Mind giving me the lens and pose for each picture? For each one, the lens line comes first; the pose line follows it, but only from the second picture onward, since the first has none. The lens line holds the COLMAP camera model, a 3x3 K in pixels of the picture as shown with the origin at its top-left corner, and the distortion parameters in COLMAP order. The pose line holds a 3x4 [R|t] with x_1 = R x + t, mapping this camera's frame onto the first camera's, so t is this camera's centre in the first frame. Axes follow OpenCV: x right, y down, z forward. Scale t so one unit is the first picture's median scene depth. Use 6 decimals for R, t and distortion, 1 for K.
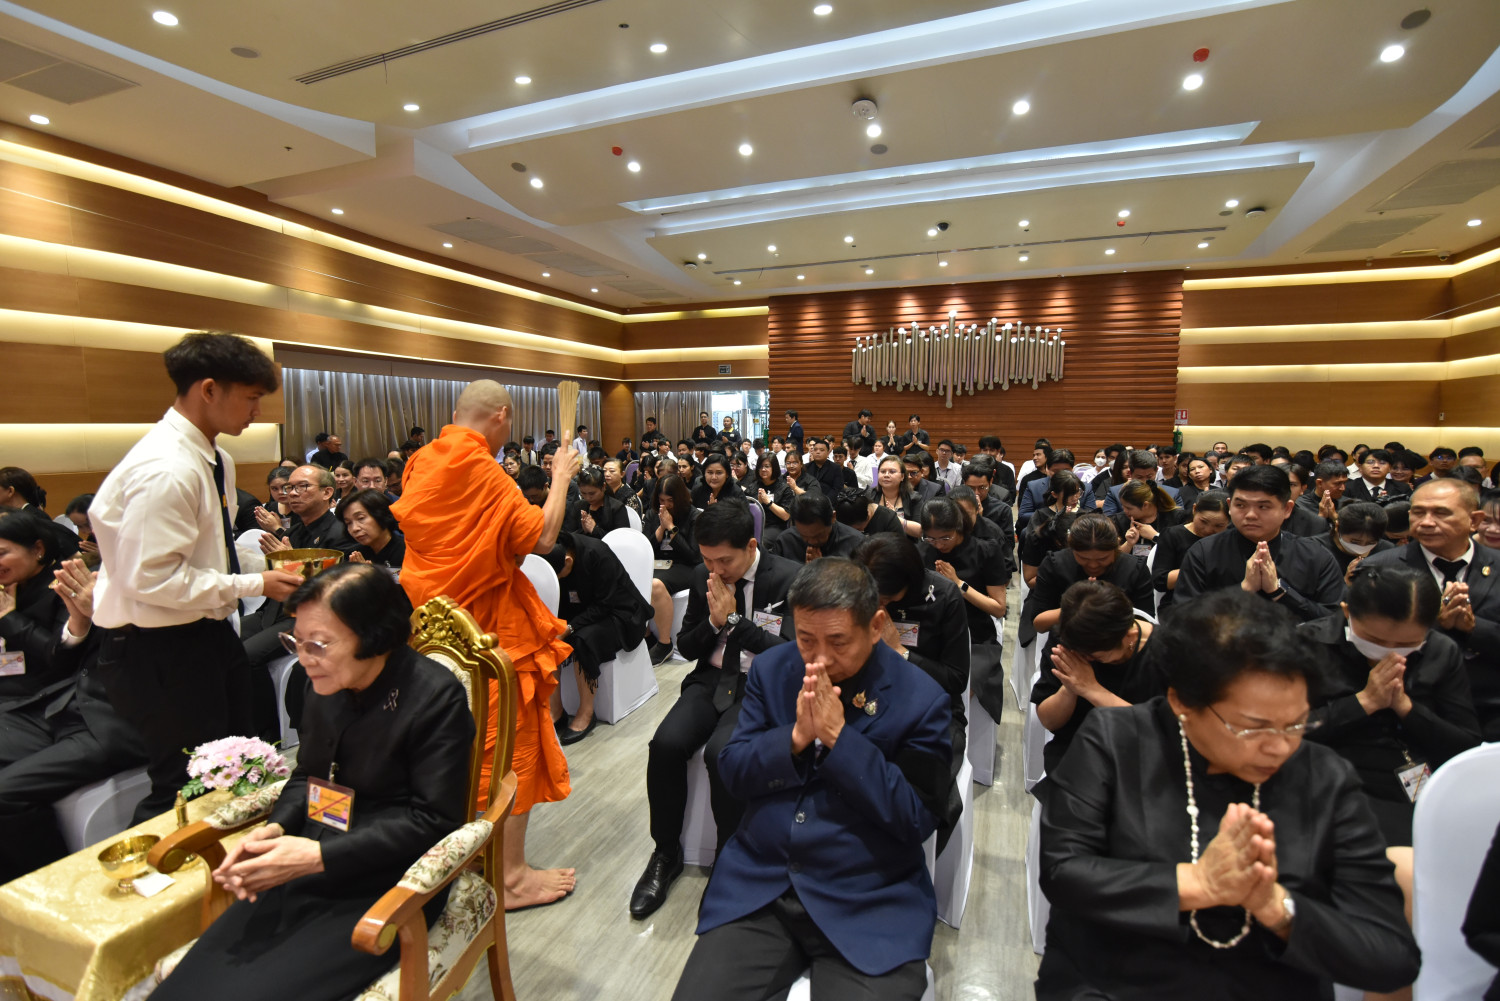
lens RADIAL K [[694.9, 0, 754.6], [0, 694.9, 507.3], [0, 0, 1]] dist [-0.012876, 0.000578]
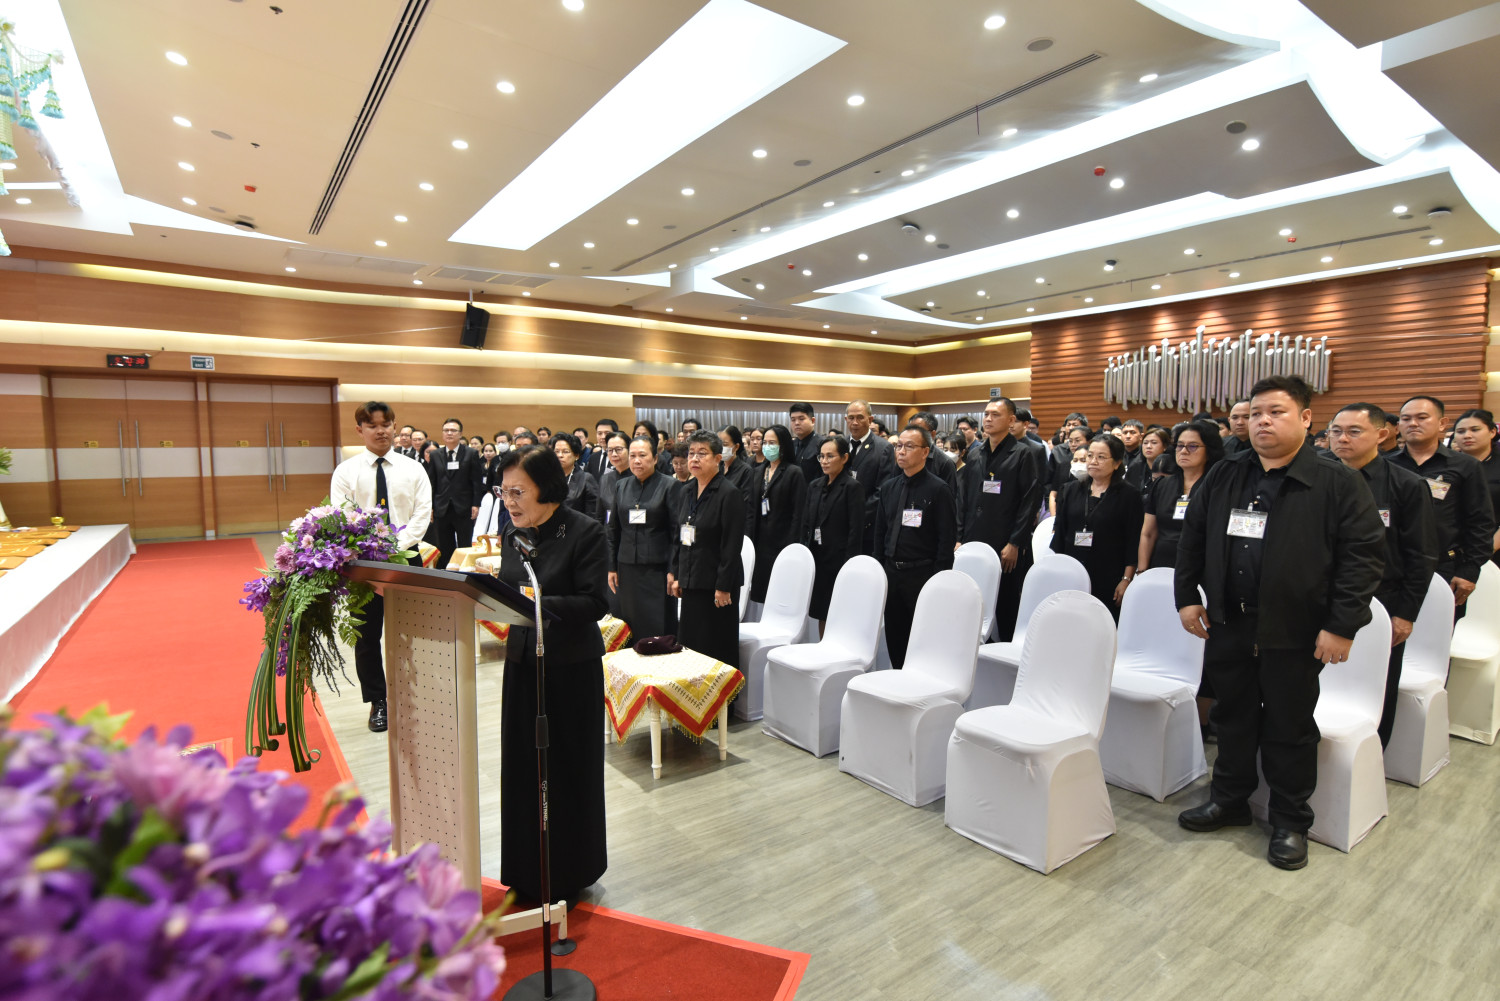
lens RADIAL K [[784.2, 0, 753.3], [0, 784.2, 503.8], [0, 0, 1]] dist [-0.003953, 0.000126]
pose [[0.834987, 0.037094, -0.549018, 0.385321], [-0.059680, 0.997945, -0.023340, 0.029390], [0.547024, 0.052254, 0.835485, -0.254918]]
